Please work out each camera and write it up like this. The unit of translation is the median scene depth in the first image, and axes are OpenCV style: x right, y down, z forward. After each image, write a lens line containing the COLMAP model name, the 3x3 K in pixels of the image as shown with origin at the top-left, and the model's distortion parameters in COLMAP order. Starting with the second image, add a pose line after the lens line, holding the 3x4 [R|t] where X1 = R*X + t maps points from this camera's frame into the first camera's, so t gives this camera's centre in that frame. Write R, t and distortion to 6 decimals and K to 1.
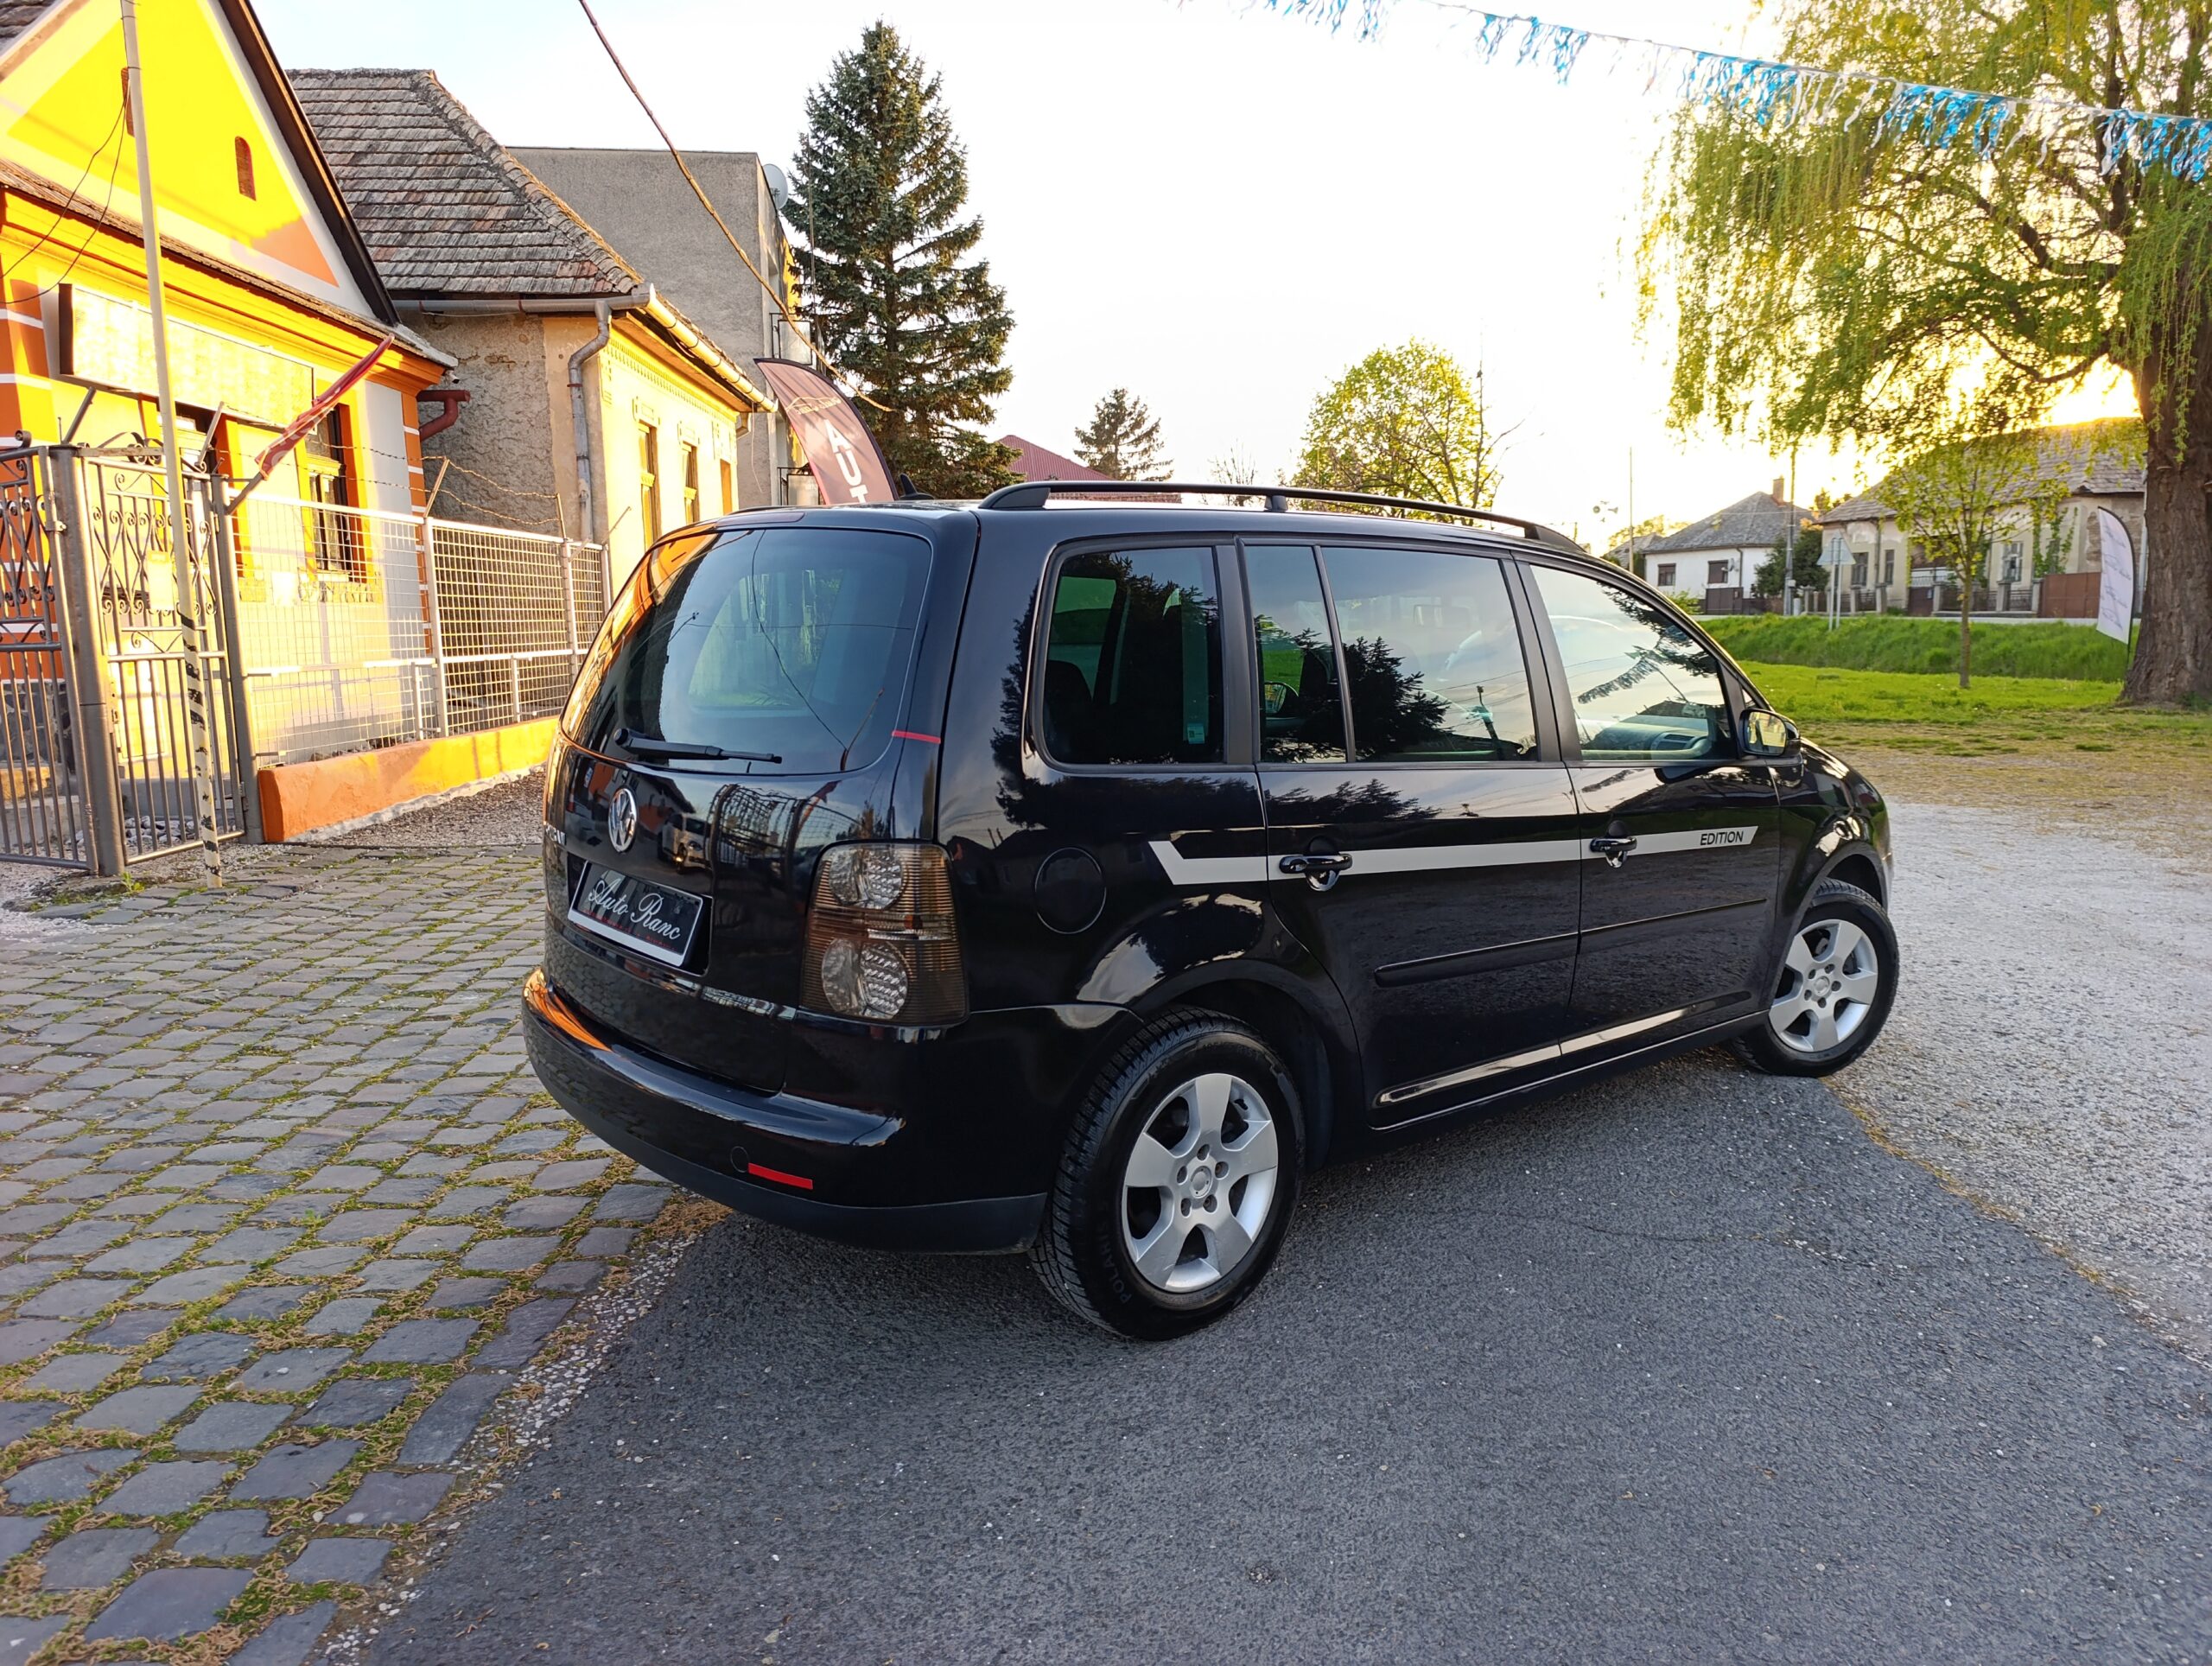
lens RADIAL K [[1501.1, 0, 1100.3], [0, 1501.1, 832.6], [0, 0, 1]] dist [0.018777, -0.023534]
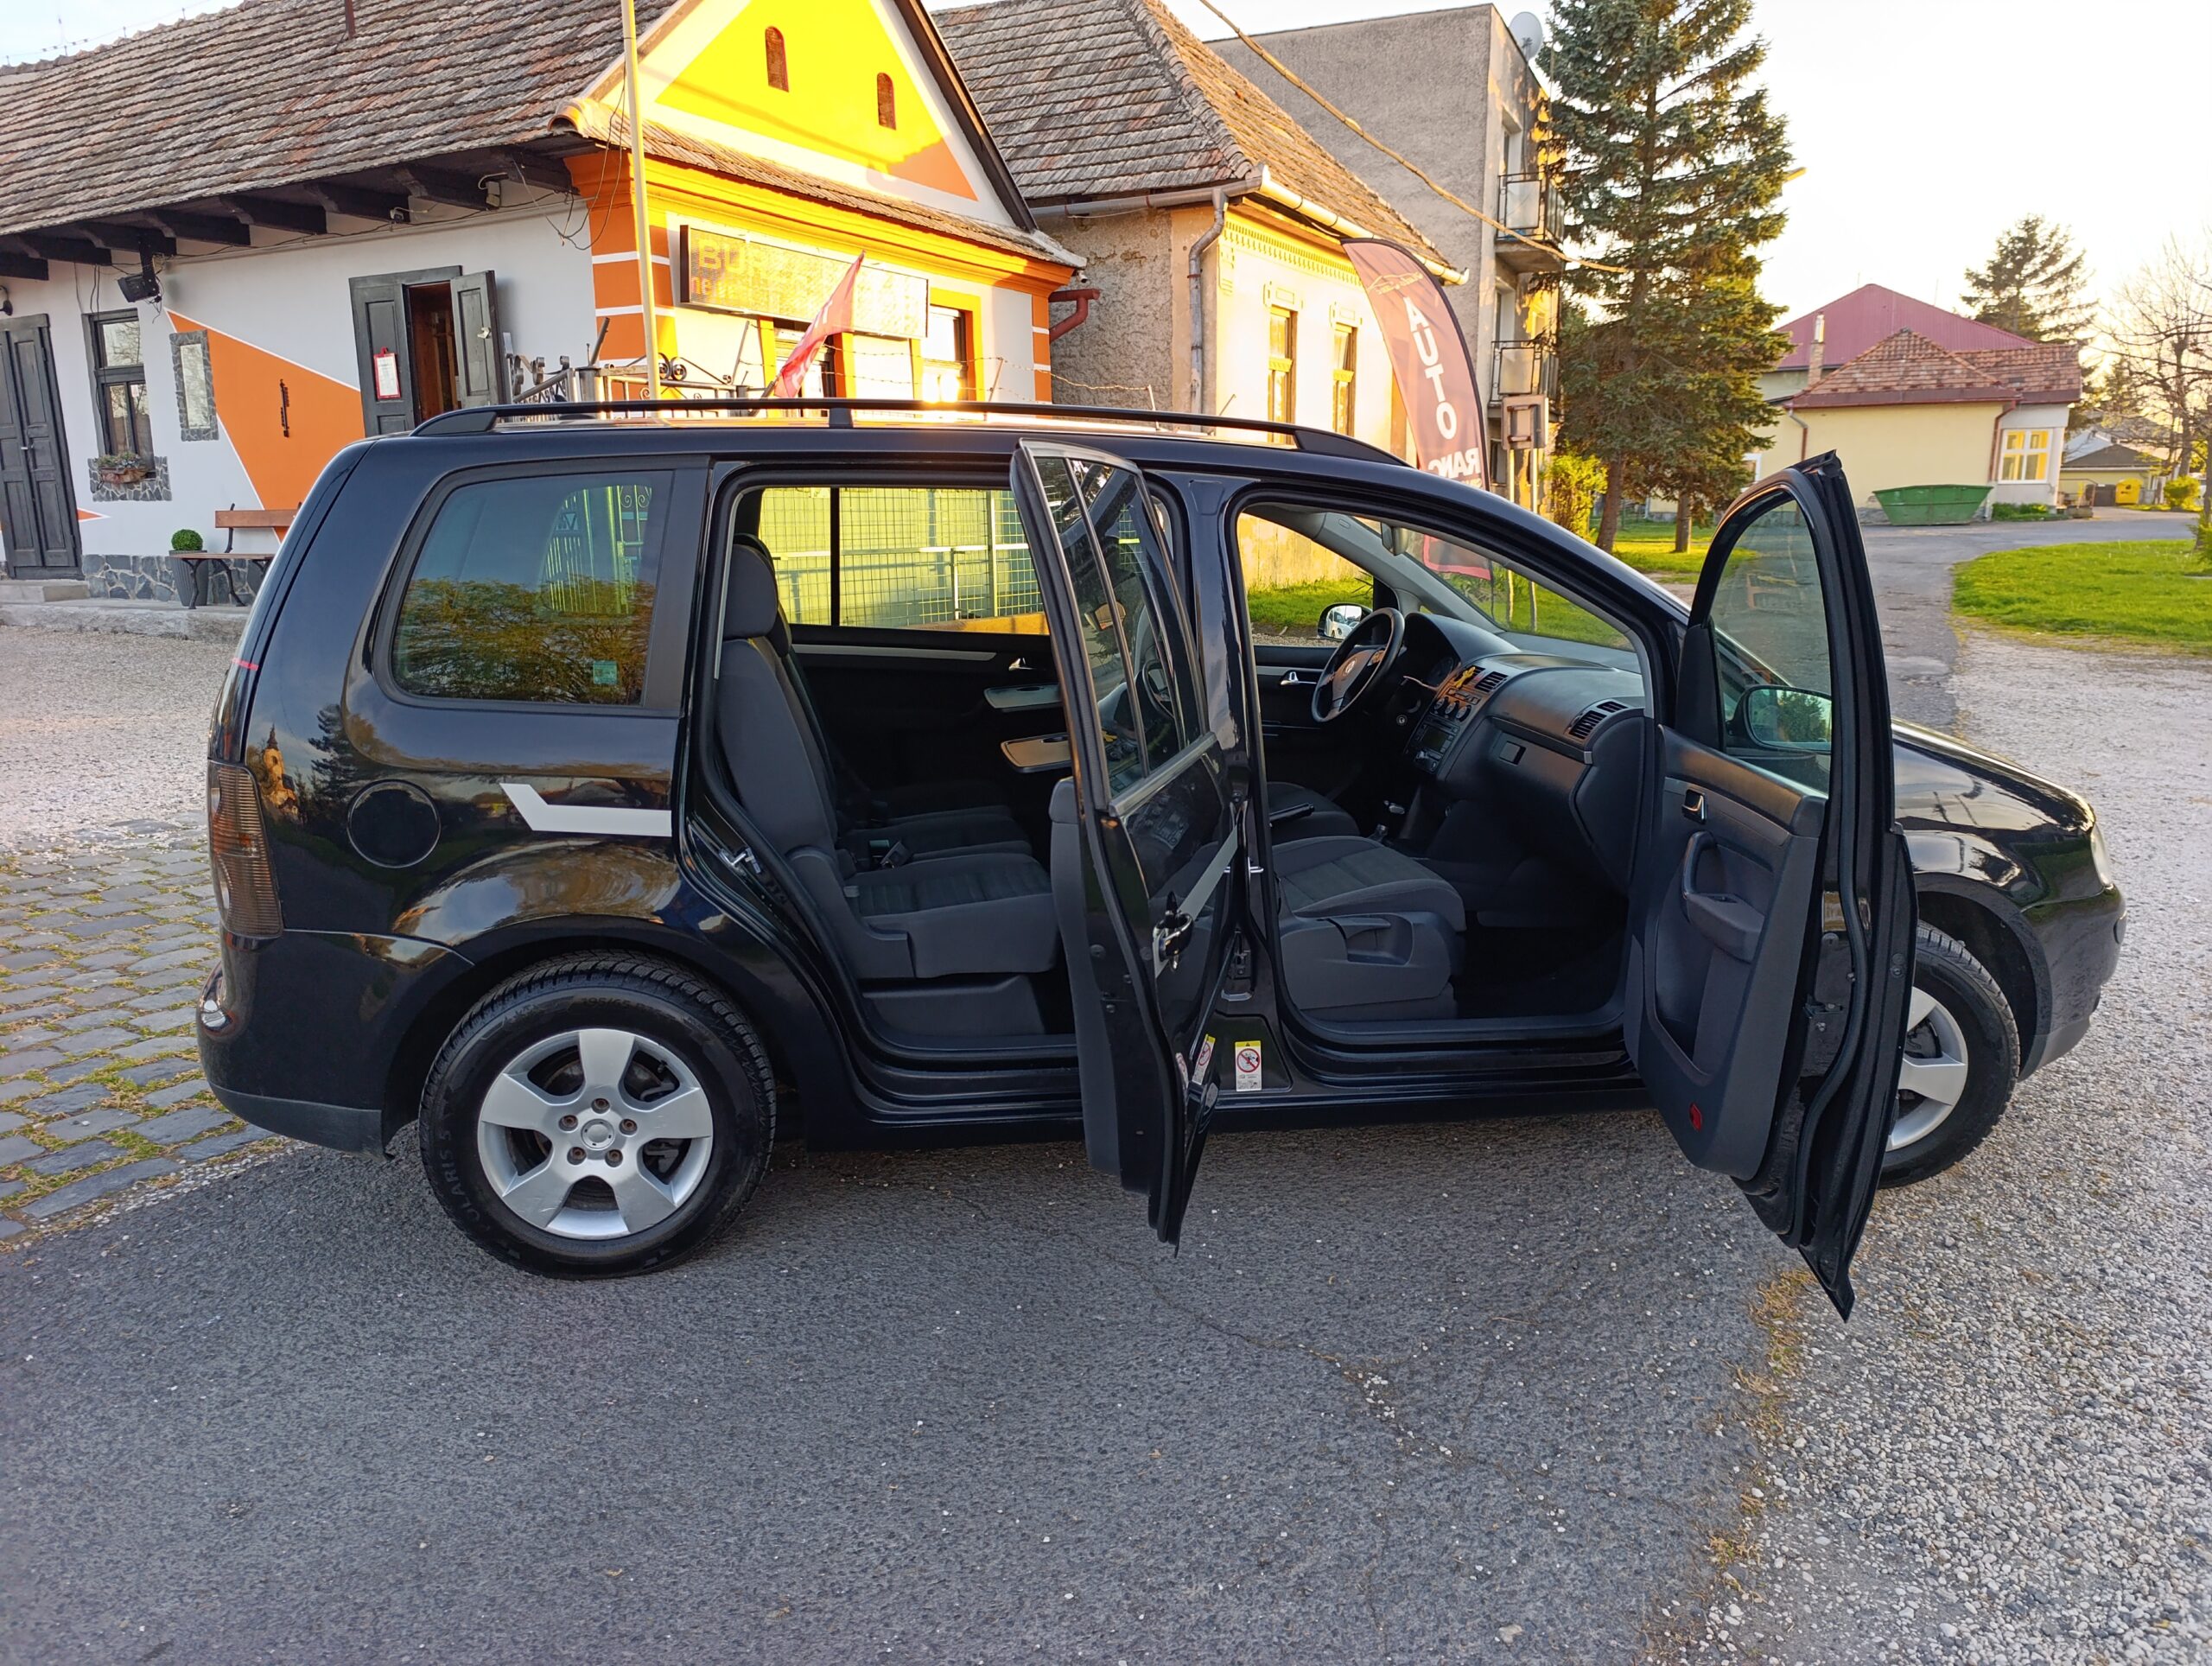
lens RADIAL K [[1495.0, 0, 1112.0], [0, 1495.0, 834.9], [0, 0, 1]] dist [0.025603, -0.031127]
pose [[0.862021, 0.115393, -0.493562, 0.148360], [-0.074886, 0.992049, 0.101147, -0.015473], [0.501310, -0.050230, 0.863809, 0.060387]]
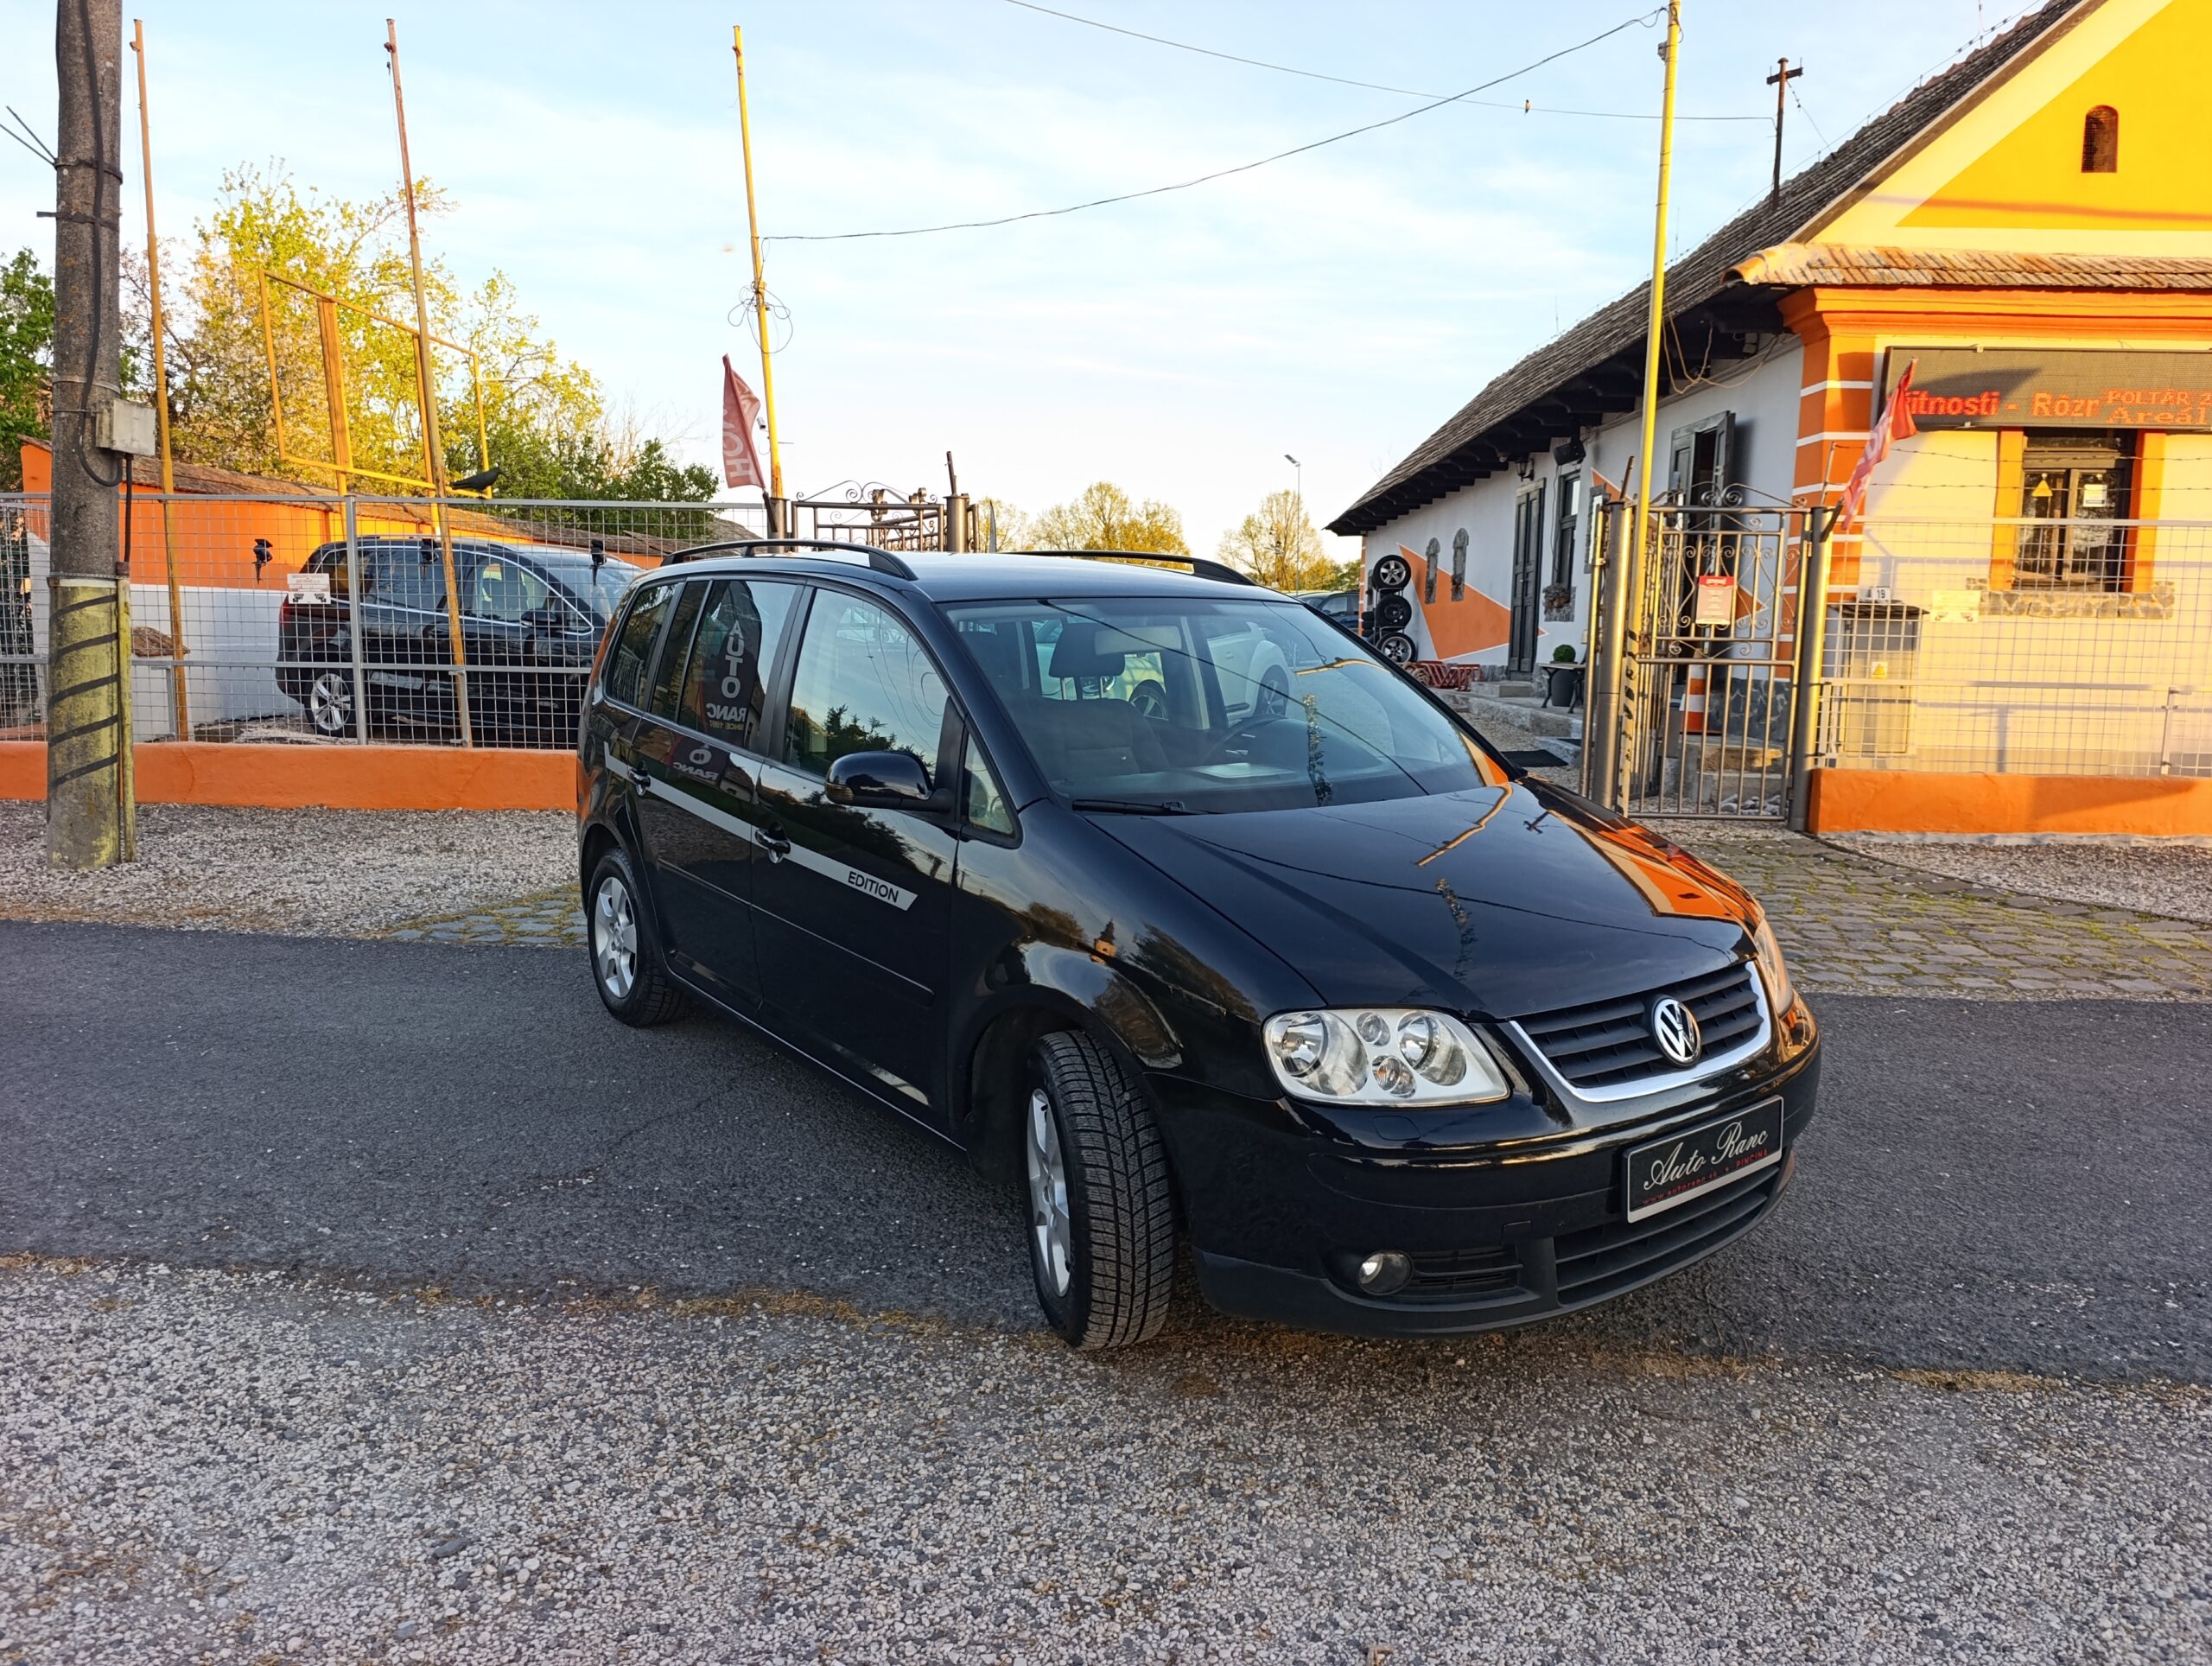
lens RADIAL K [[1514.1, 0, 1112.3], [0, 1514.1, 815.7], [0, 0, 1]] dist [0.019981, -0.026817]
pose [[-0.073828, 0.134172, -0.988204, 0.327299], [-0.156368, 0.977094, 0.144346, -0.048176], [0.984936, 0.165180, -0.051157, 0.300274]]
